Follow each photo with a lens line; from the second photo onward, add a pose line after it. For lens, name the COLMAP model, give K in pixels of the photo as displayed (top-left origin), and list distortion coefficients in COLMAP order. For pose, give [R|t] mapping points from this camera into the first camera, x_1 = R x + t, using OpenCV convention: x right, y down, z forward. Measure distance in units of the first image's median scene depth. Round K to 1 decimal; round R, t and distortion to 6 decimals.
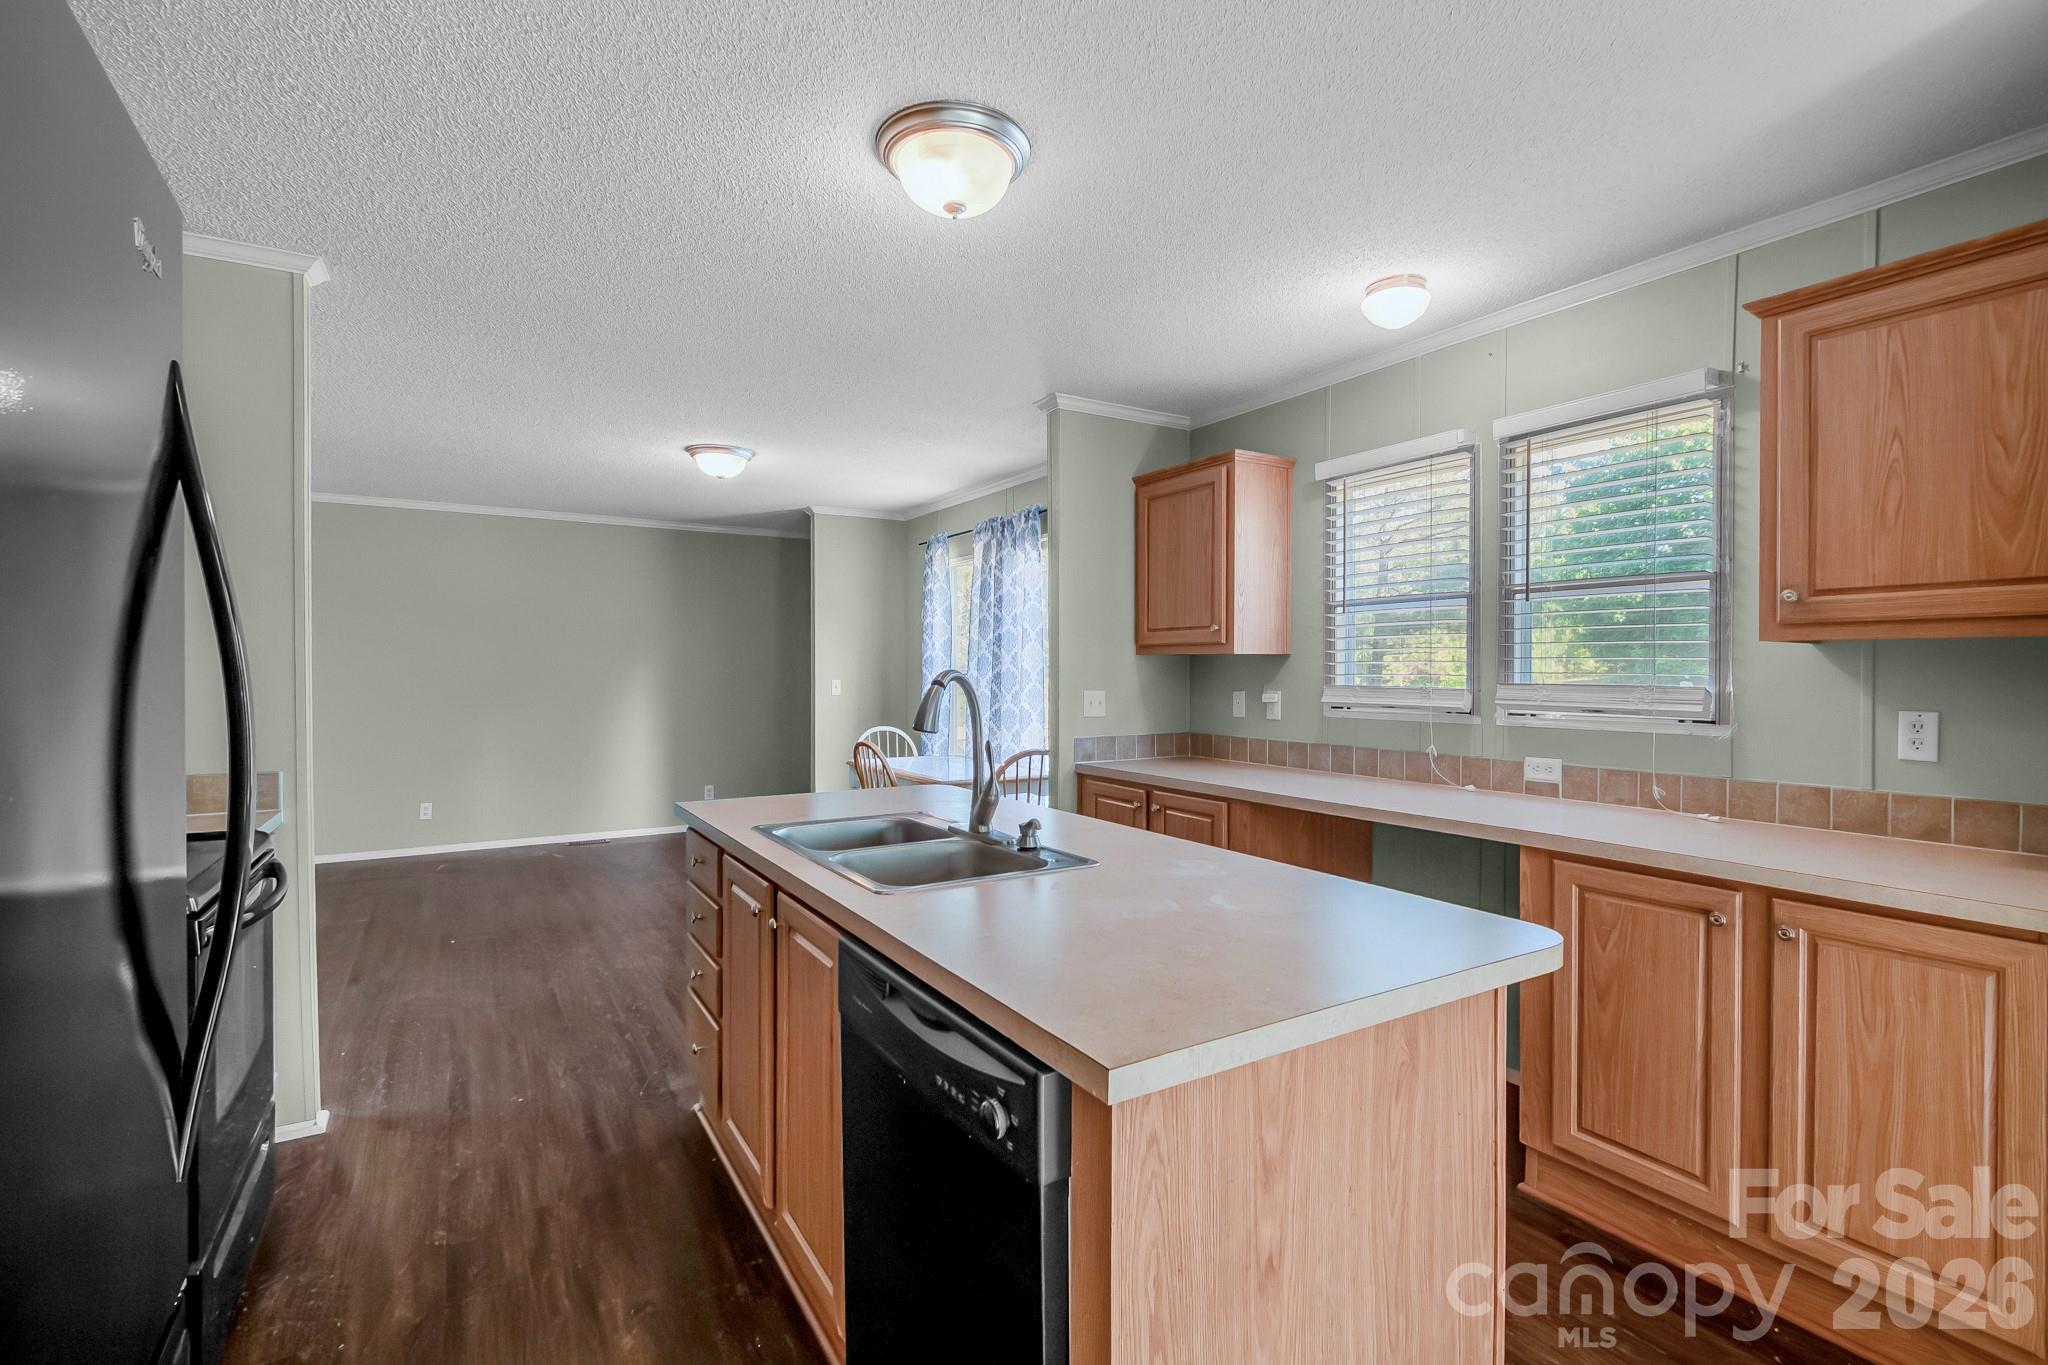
lens RADIAL K [[936.8, 0, 1024.0], [0, 936.8, 682.5], [0, 0, 1]] dist [-0.000404, -0.000042]
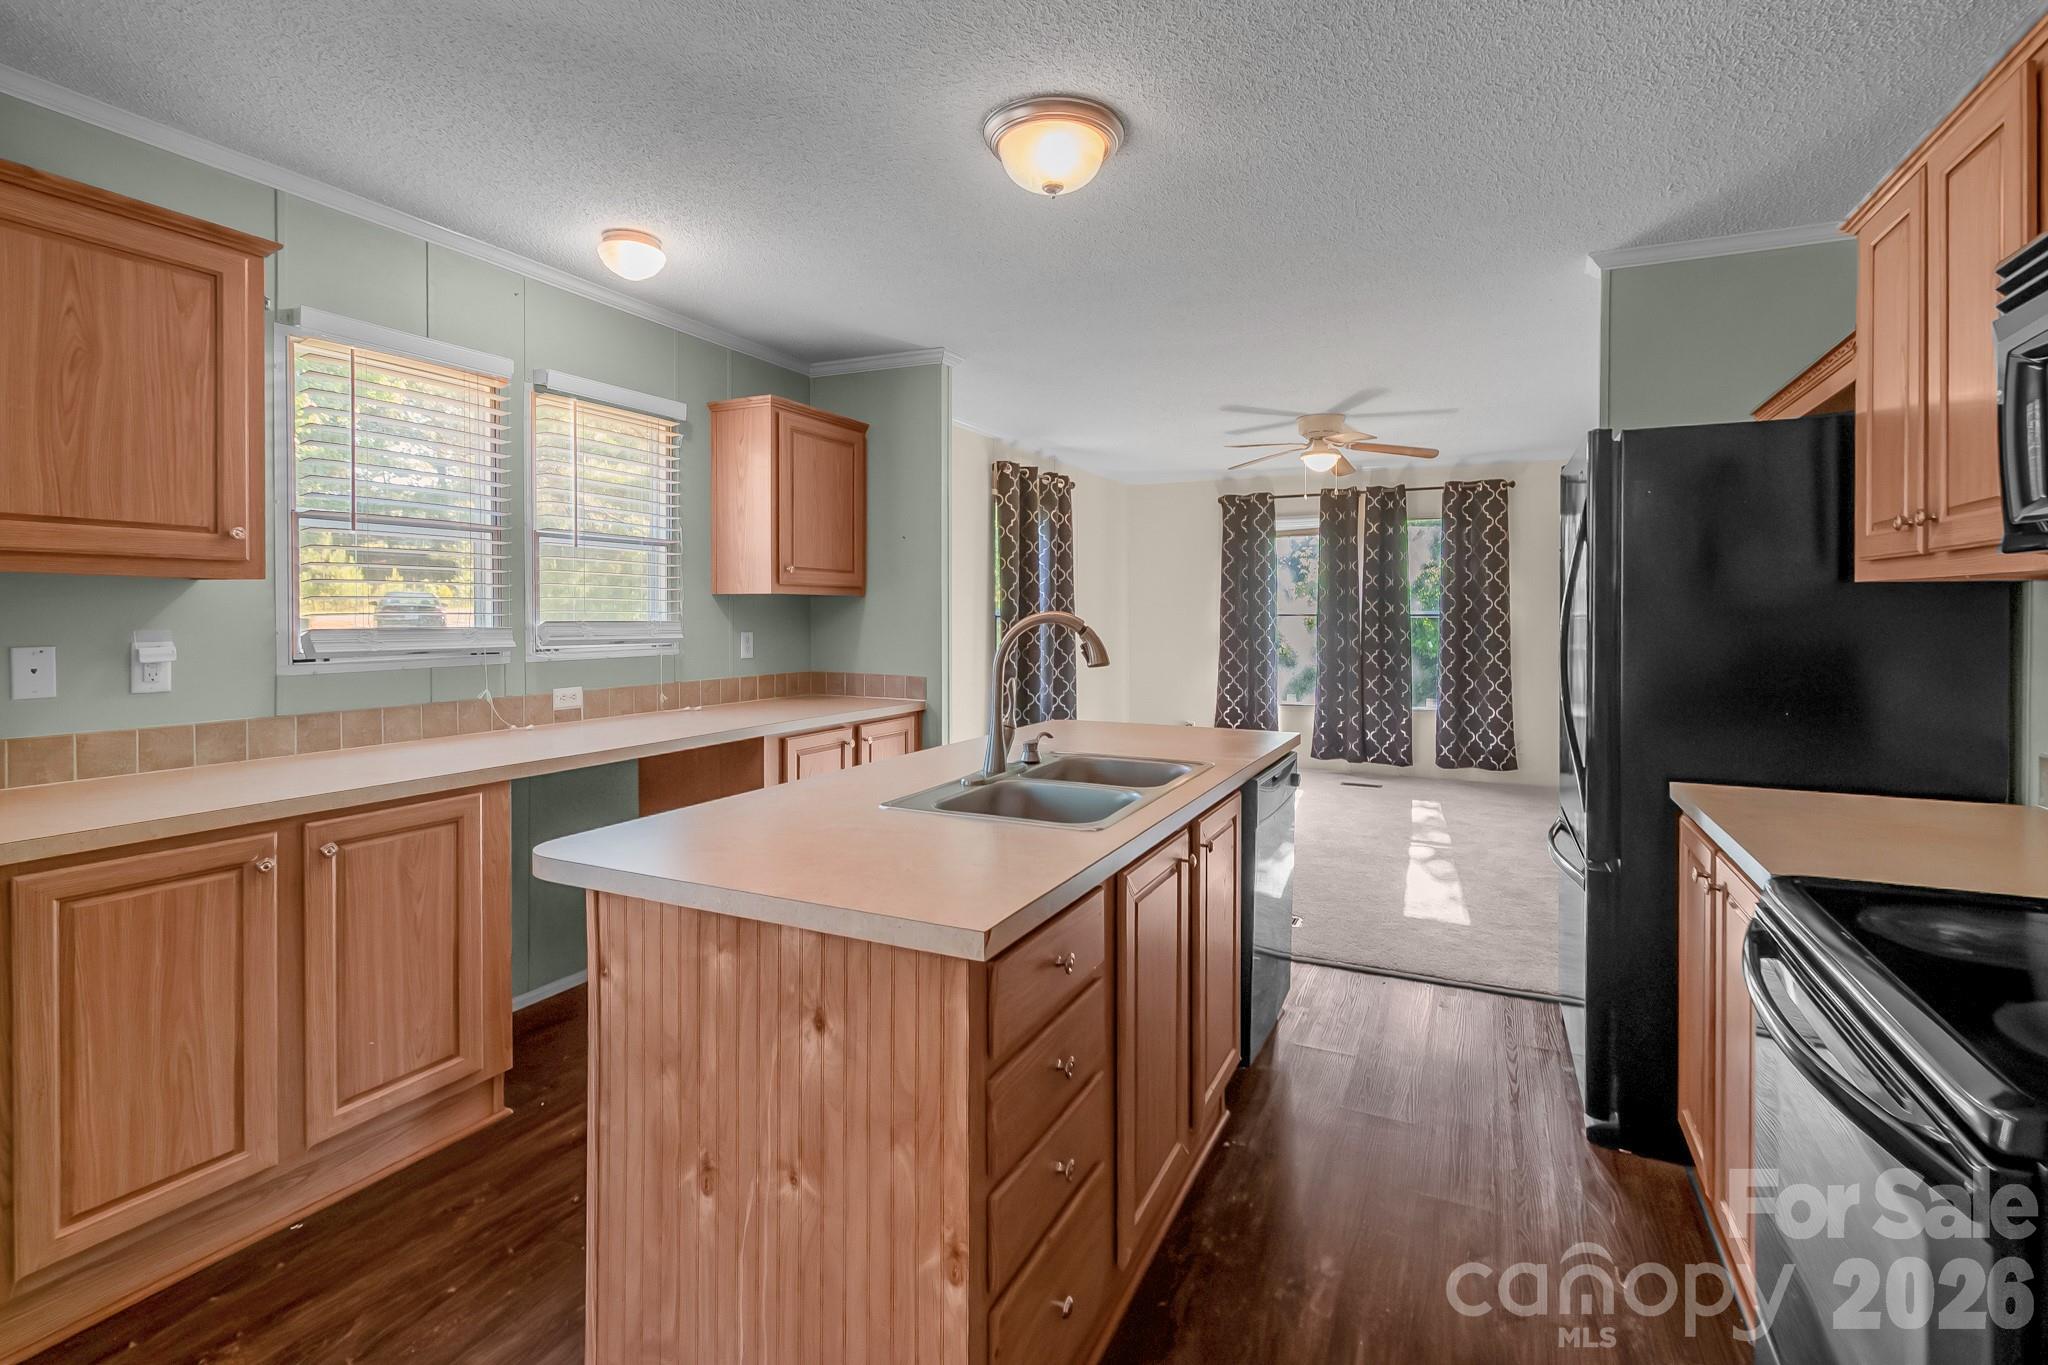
lens RADIAL K [[942.9, 0, 1044.7], [0, 942.9, 615.3], [0, 0, 1]] dist [-0.001834, -0.000179]
pose [[-0.552356, -0.005574, 0.833590, -0.691385], [0.006158, 0.999923, 0.010766, -0.014423], [-0.833586, 0.011080, -0.552279, 1.132840]]
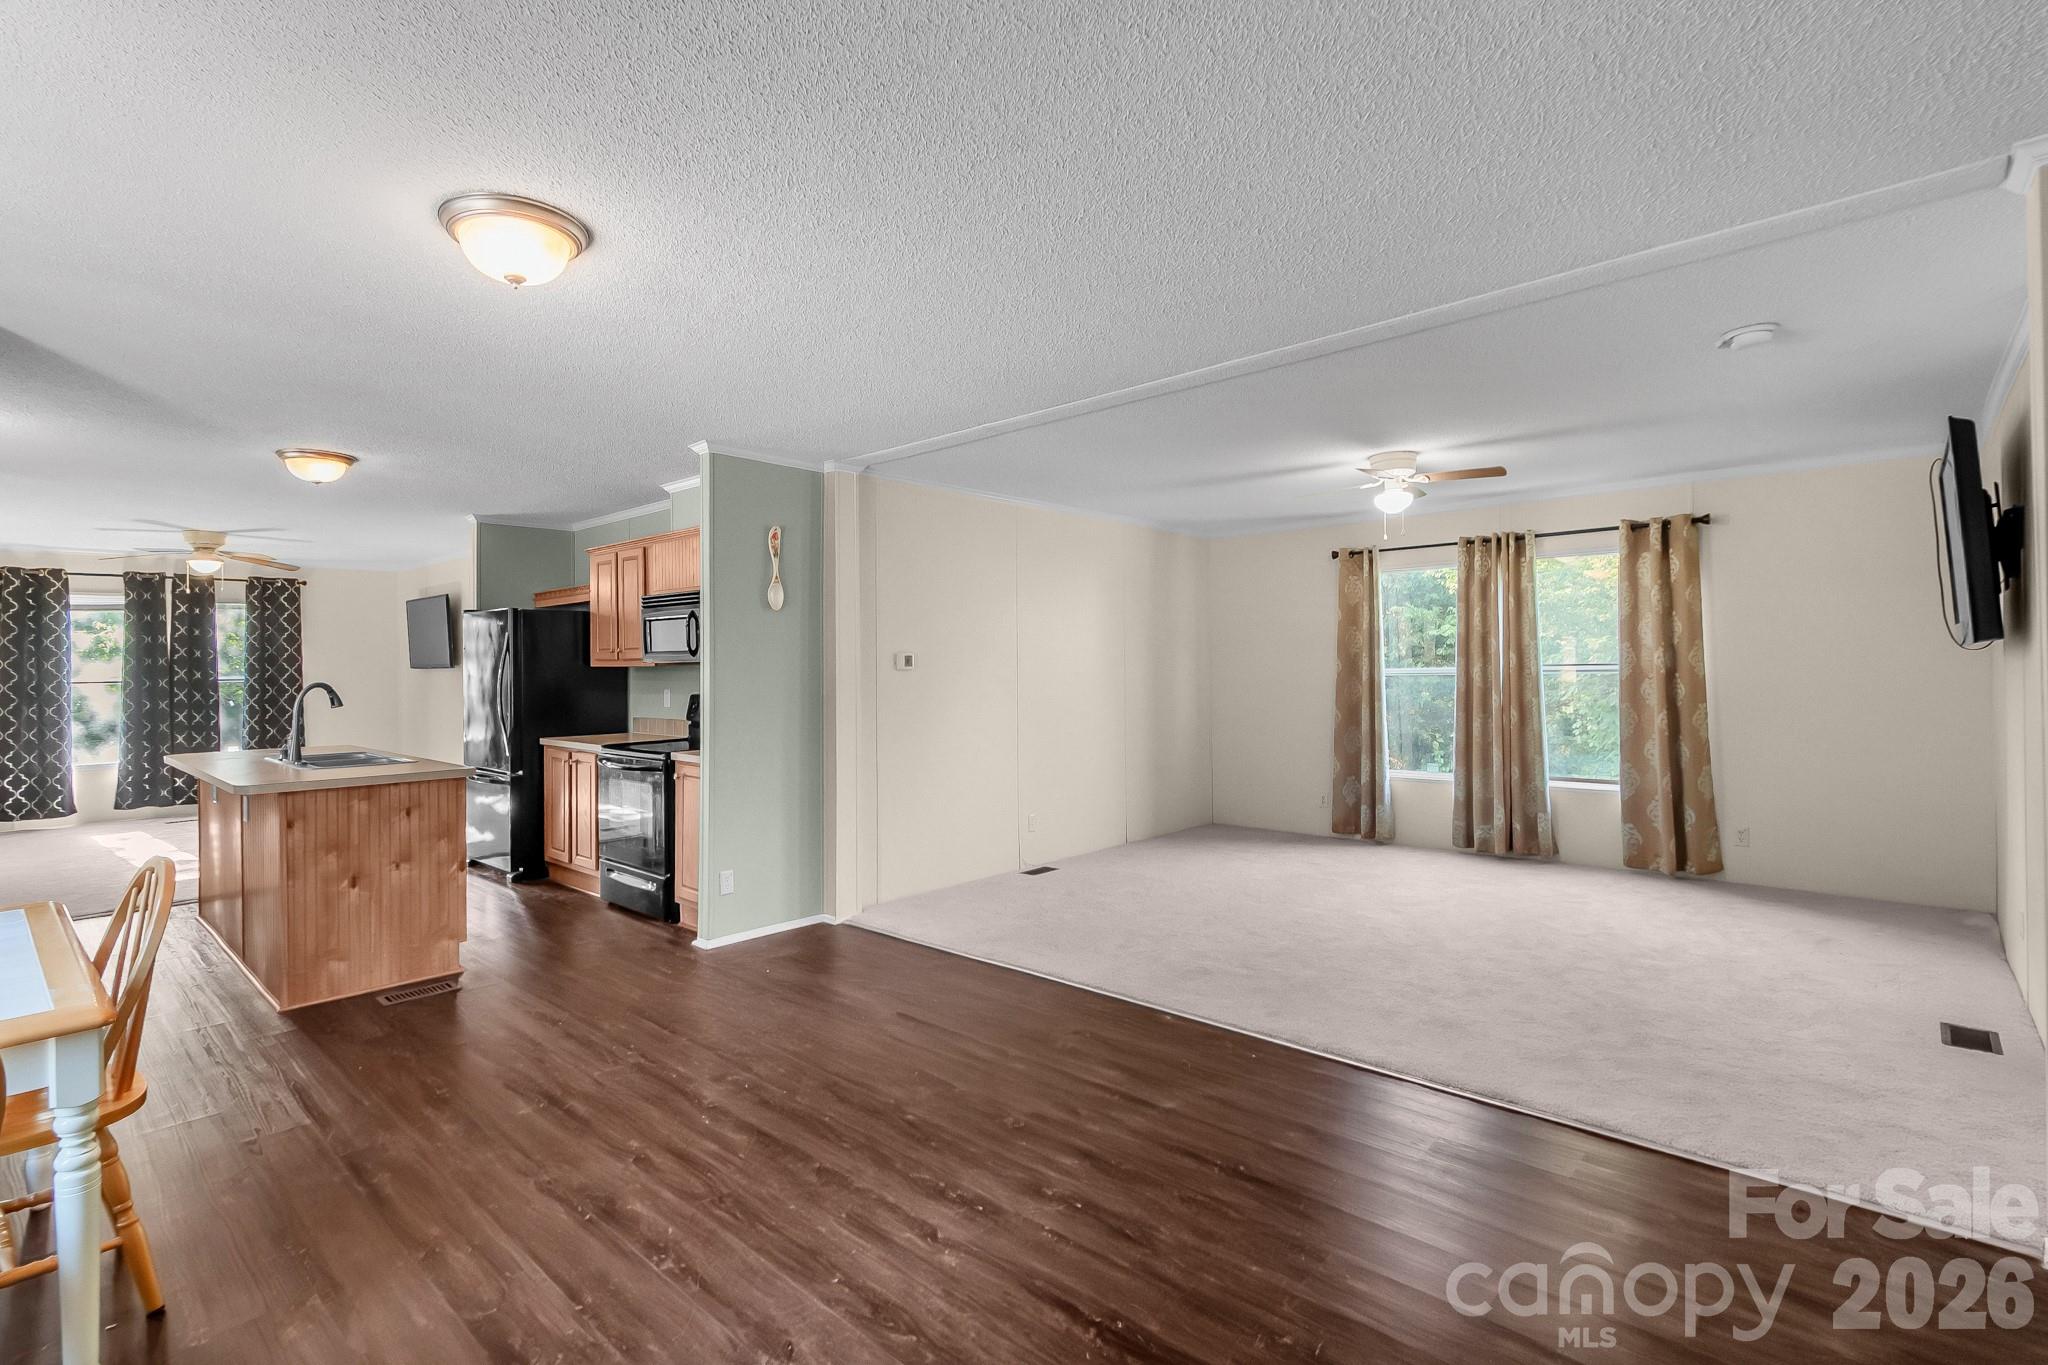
lens RADIAL K [[954.9, 0, 945.8], [0, 954.9, 653.8], [0, 0, 1]] dist [0.000513, -0.000255]
pose [[-0.969392, 0.007176, -0.245411, -0.695332], [0.007398, 0.999973, 0.000015, -0.050970], [0.245405, -0.001801, -0.969419, 2.552773]]
